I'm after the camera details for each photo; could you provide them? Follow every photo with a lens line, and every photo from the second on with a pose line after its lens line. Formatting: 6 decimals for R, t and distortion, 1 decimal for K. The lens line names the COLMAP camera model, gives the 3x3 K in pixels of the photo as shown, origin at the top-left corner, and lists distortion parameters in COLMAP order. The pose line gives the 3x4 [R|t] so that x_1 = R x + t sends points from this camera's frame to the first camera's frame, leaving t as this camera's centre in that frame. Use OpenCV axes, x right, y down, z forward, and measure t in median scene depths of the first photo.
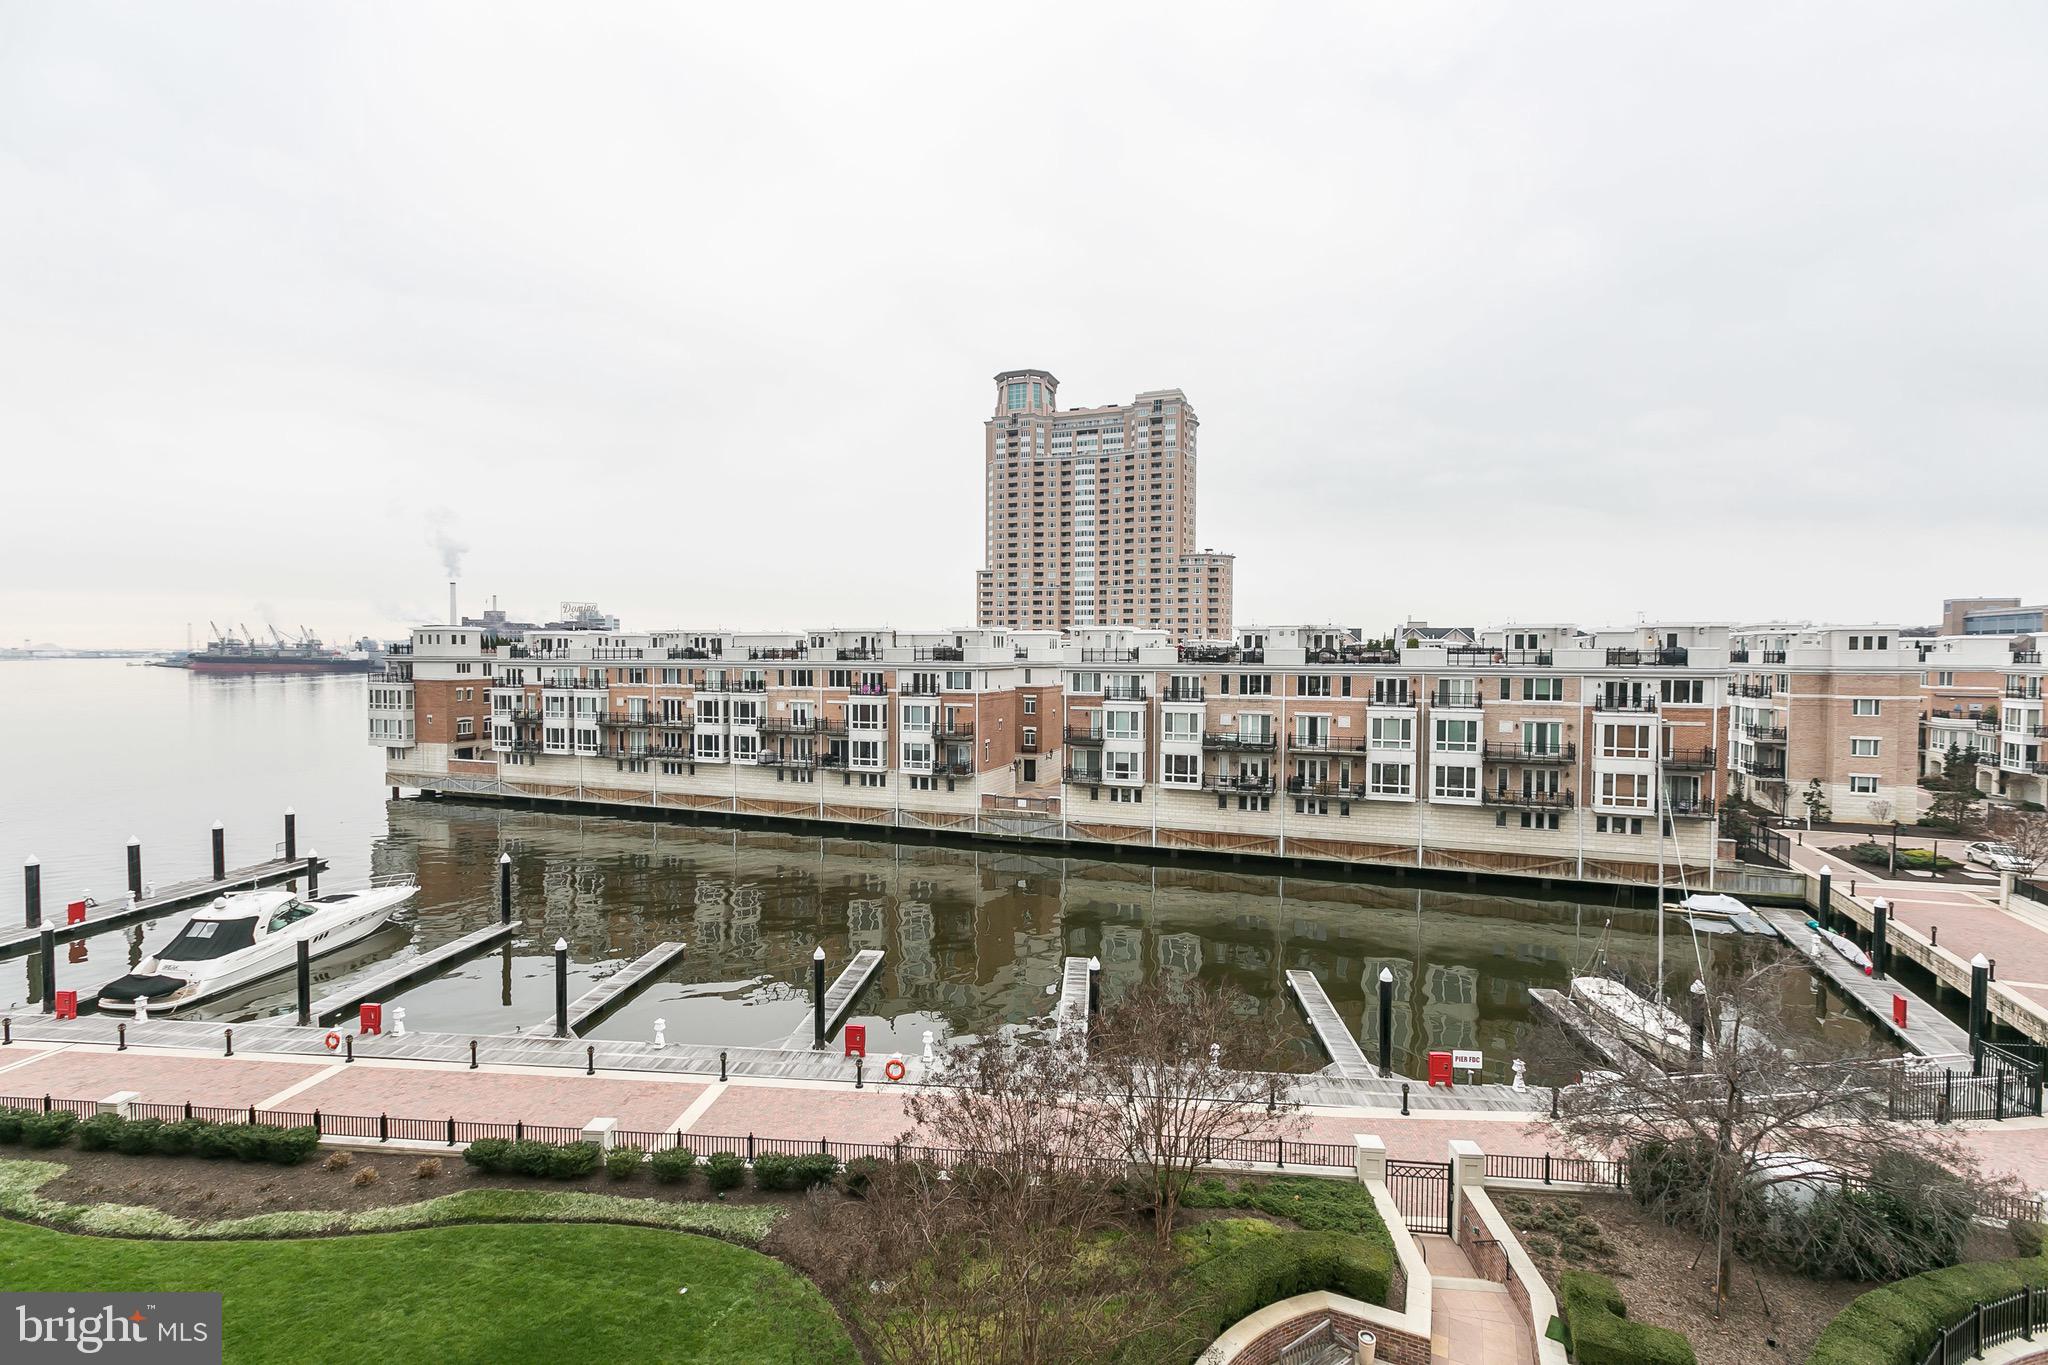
lens RADIAL K [[910.7, 0, 1019.2], [0, 910.7, 678.6], [0, 0, 1]] dist [0.006563, -0.001557]
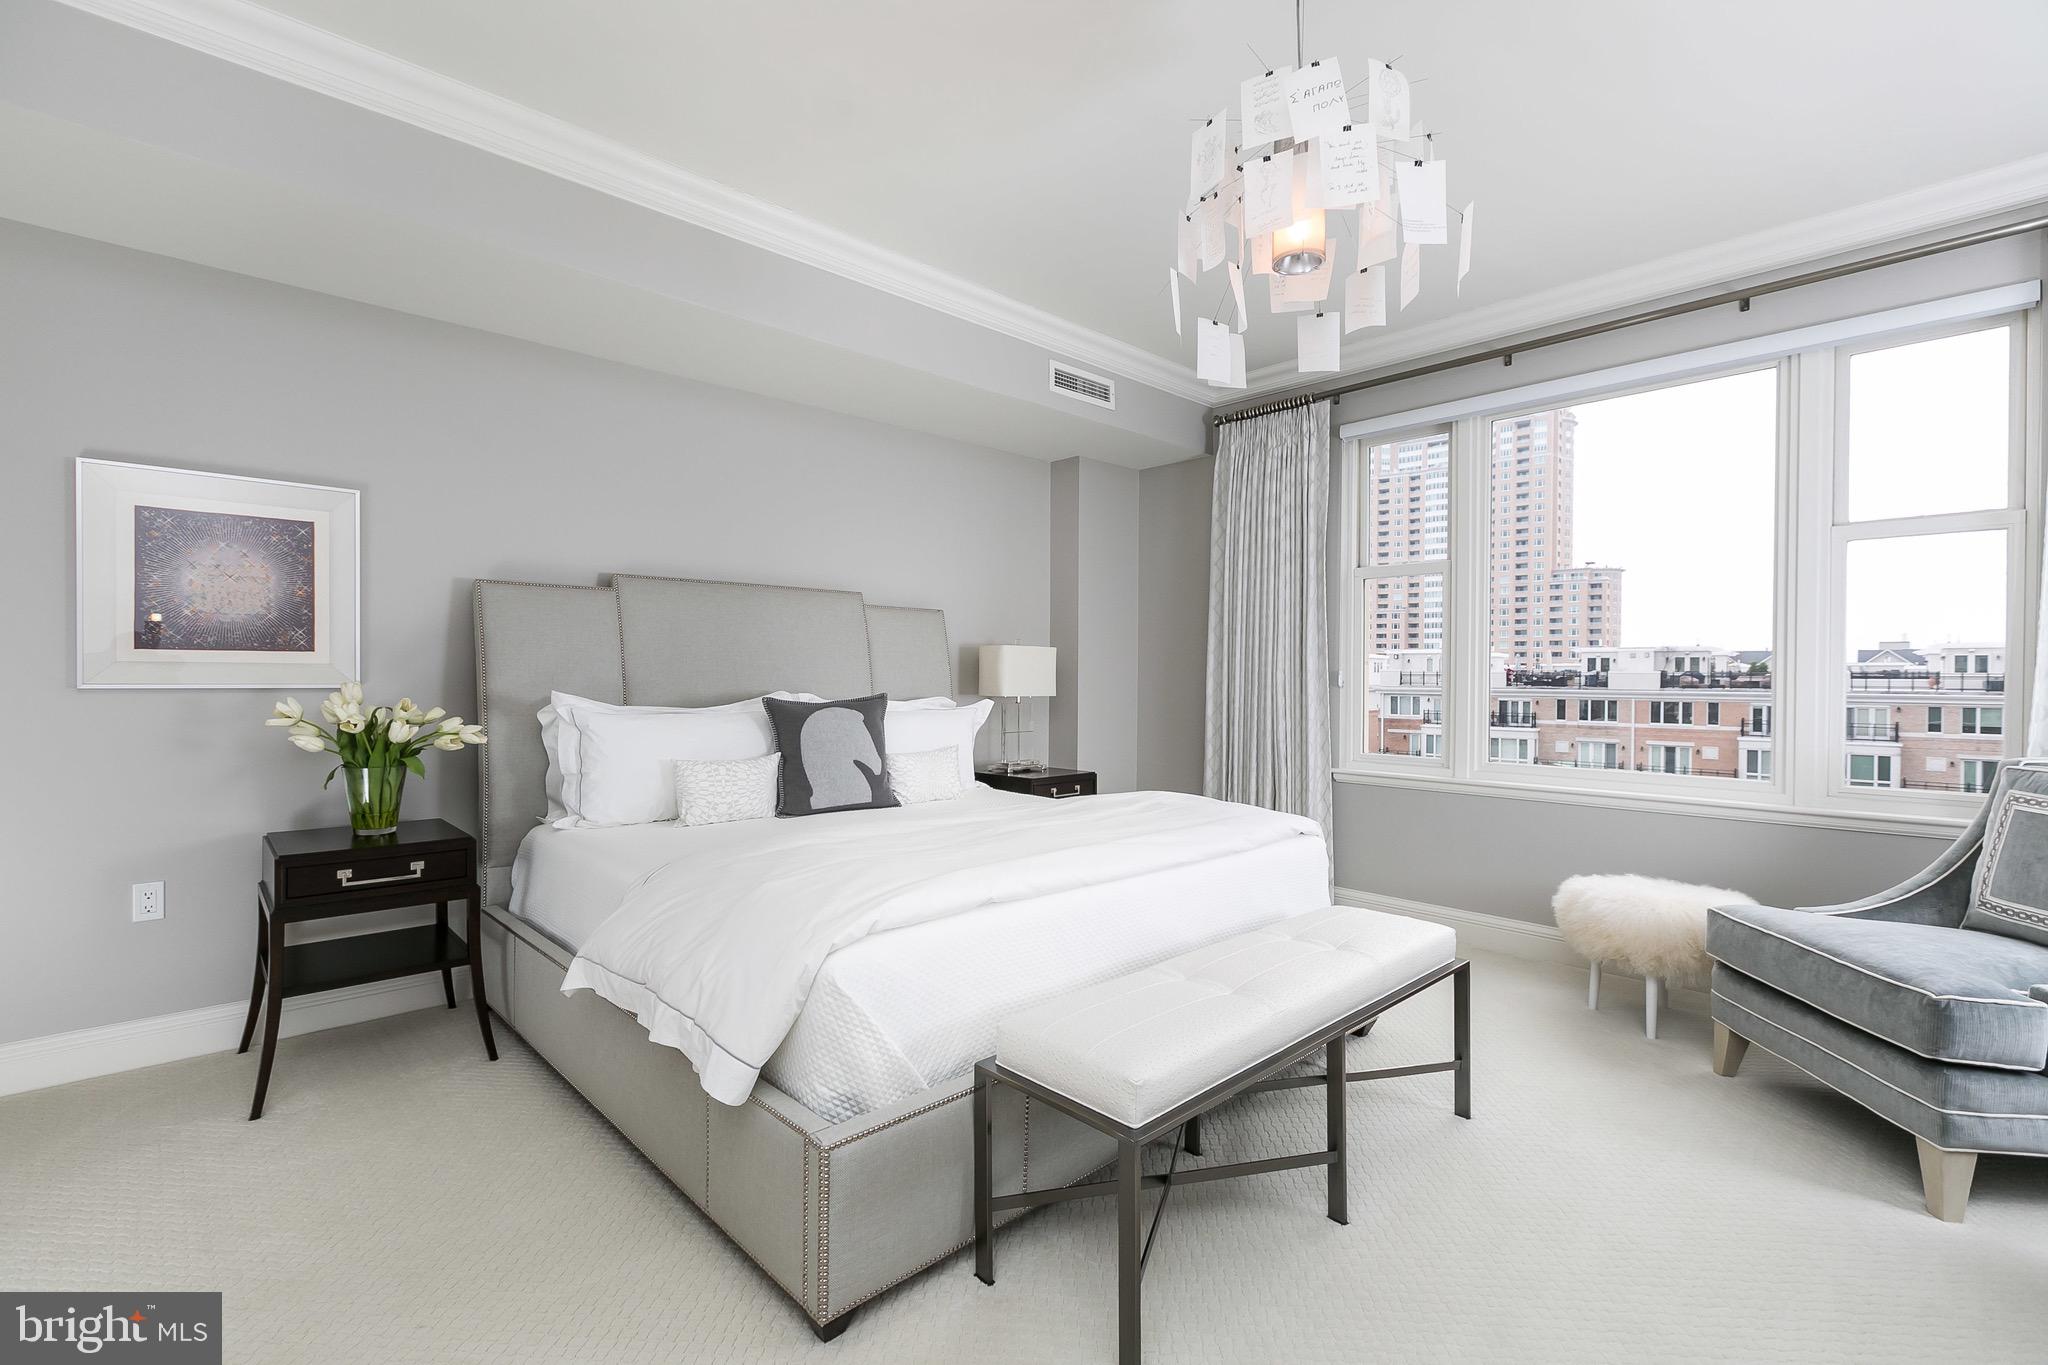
lens RADIAL K [[910.7, 0, 1026.5], [0, 910.7, 683.0], [0, 0, 1]] dist [0.006563, -0.001557]
pose [[0.935160, 0.005151, -0.354189, 0.040245], [-0.013511, 0.999685, -0.021134, 0.006031], [0.353968, 0.024549, 0.934935, -0.082448]]
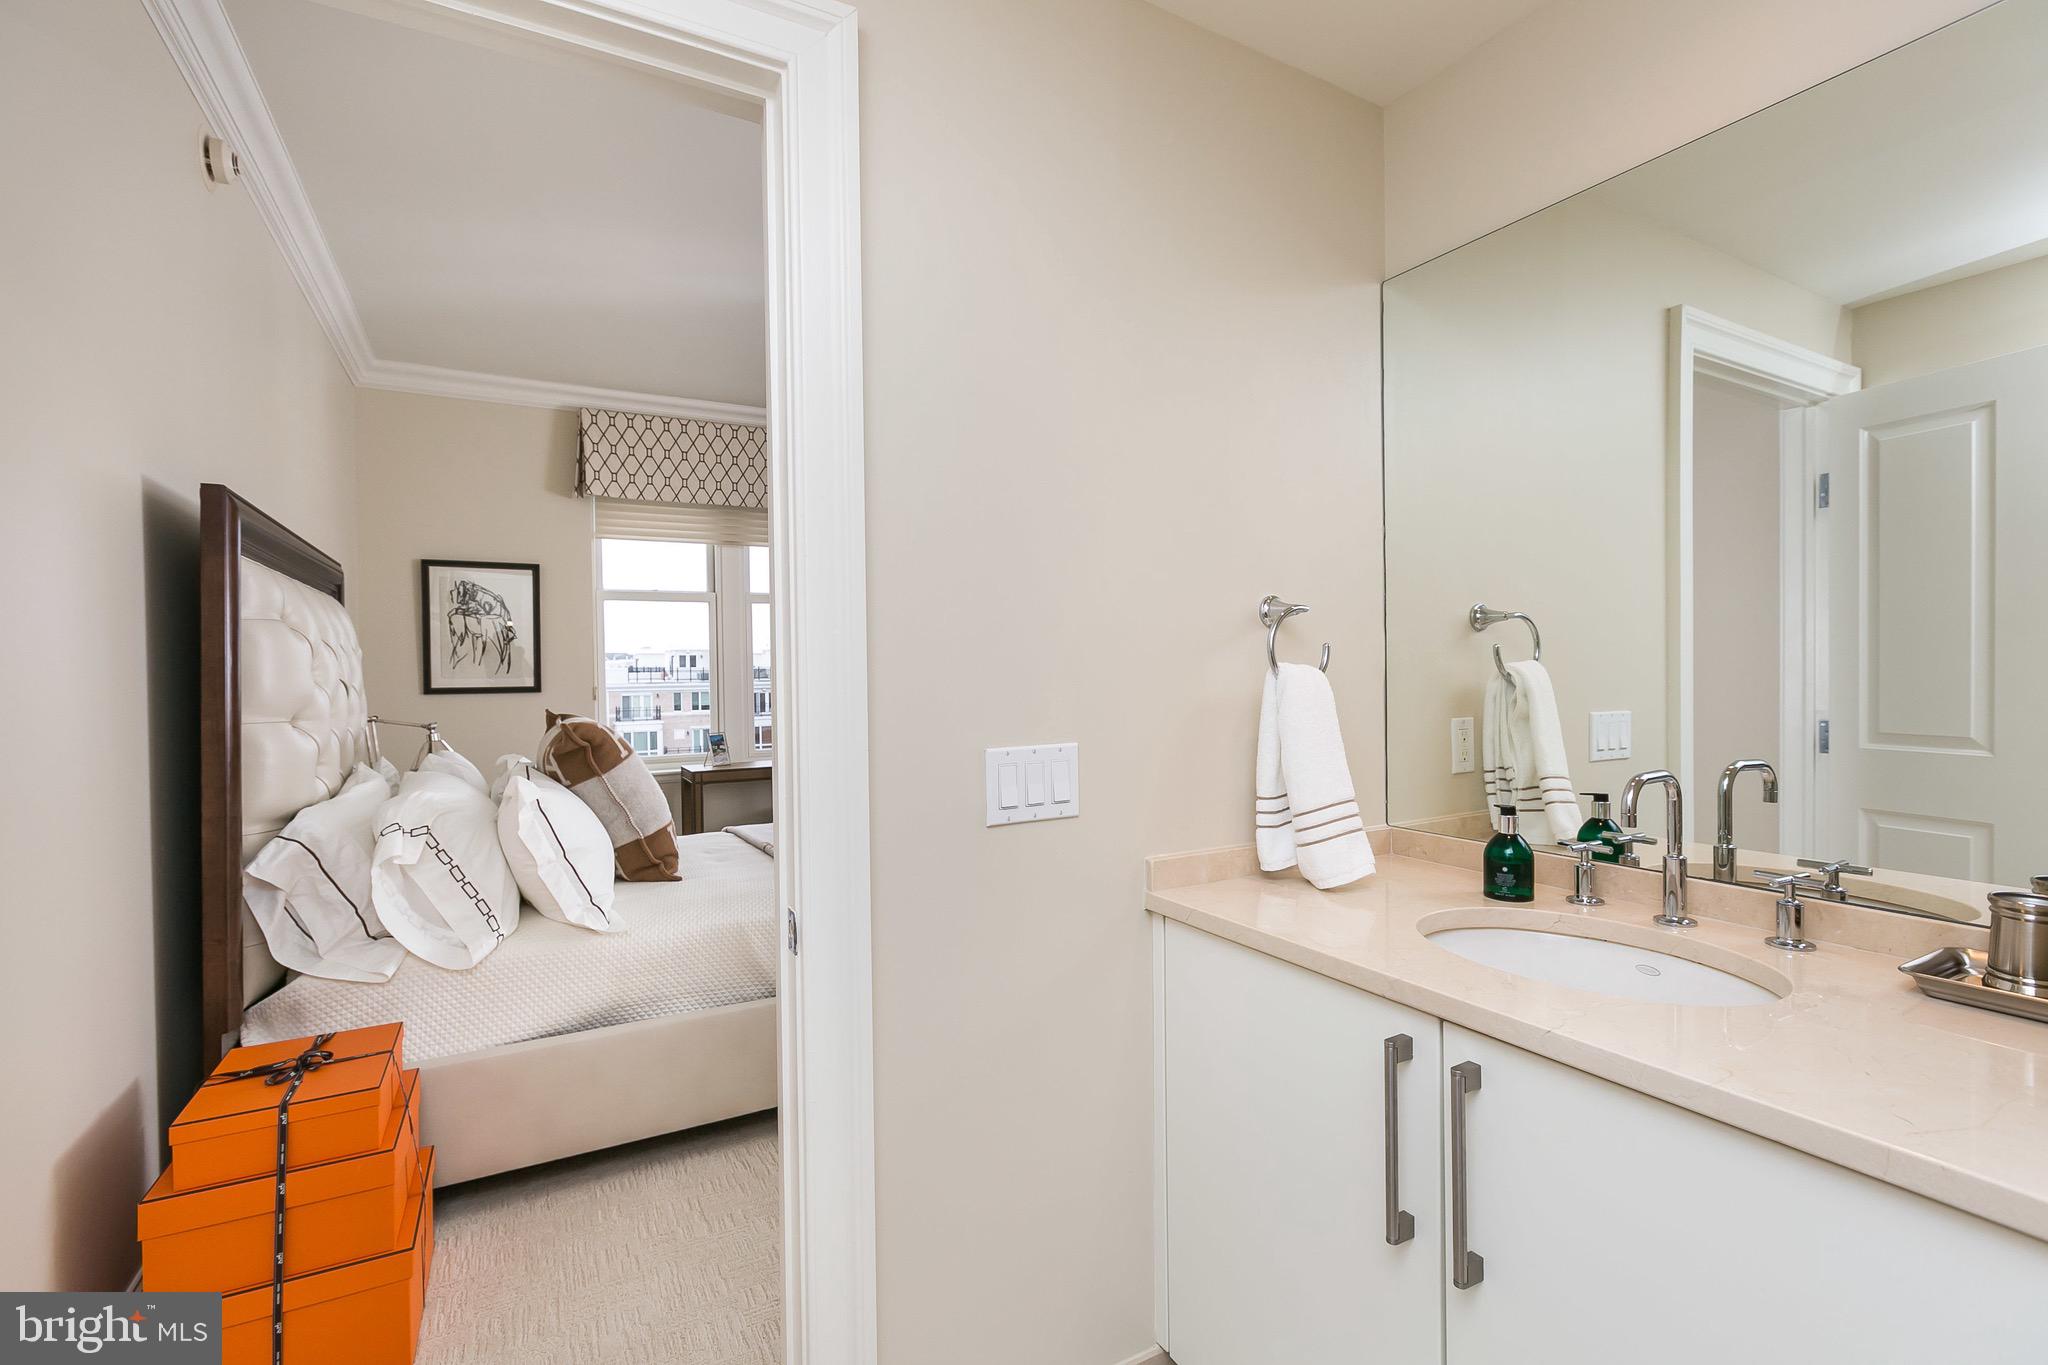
lens RADIAL K [[910.7, 0, 1015.1], [0, 910.7, 677.7], [0, 0, 1]] dist [0.006563, -0.001557]
pose [[0.581674, -0.017396, 0.813236, -0.140400], [0.037962, 0.999263, -0.005777, 0.003188], [-0.812536, 0.034232, 0.581905, -0.020009]]
